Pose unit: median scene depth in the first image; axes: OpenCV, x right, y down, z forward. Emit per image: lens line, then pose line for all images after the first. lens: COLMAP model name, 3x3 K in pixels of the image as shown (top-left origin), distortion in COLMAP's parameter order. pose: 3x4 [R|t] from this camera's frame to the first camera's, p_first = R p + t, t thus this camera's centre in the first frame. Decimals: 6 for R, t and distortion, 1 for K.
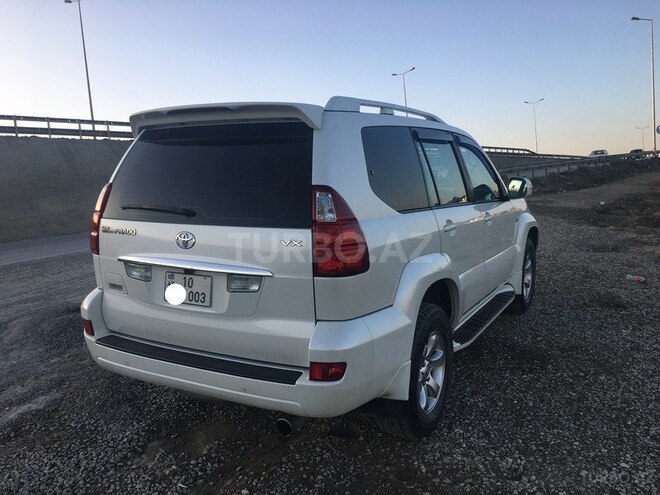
lens RADIAL K [[571.2, 0, 330.0], [0, 571.2, 247.5], [0, 0, 1]] dist [0.099287, -0.132809]
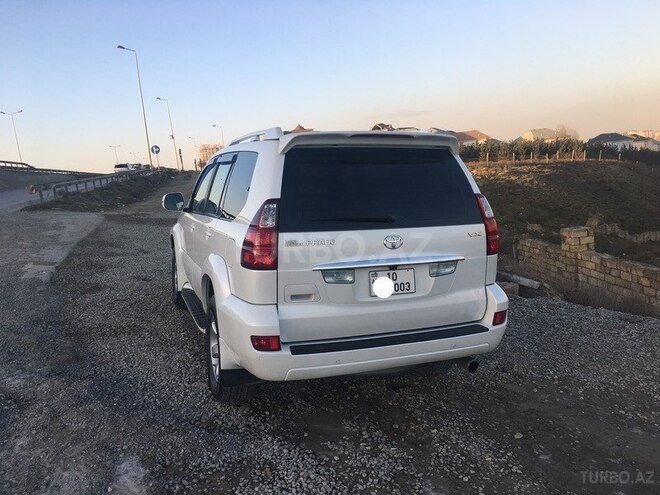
lens RADIAL K [[571.2, 0, 330.0], [0, 571.2, 247.5], [0, 0, 1]] dist [0.099287, -0.132809]
pose [[0.630221, -0.092343, 0.770905, -1.255669], [0.112164, 0.993315, 0.027290, -0.048297], [-0.768271, 0.069269, 0.636366, 0.328467]]
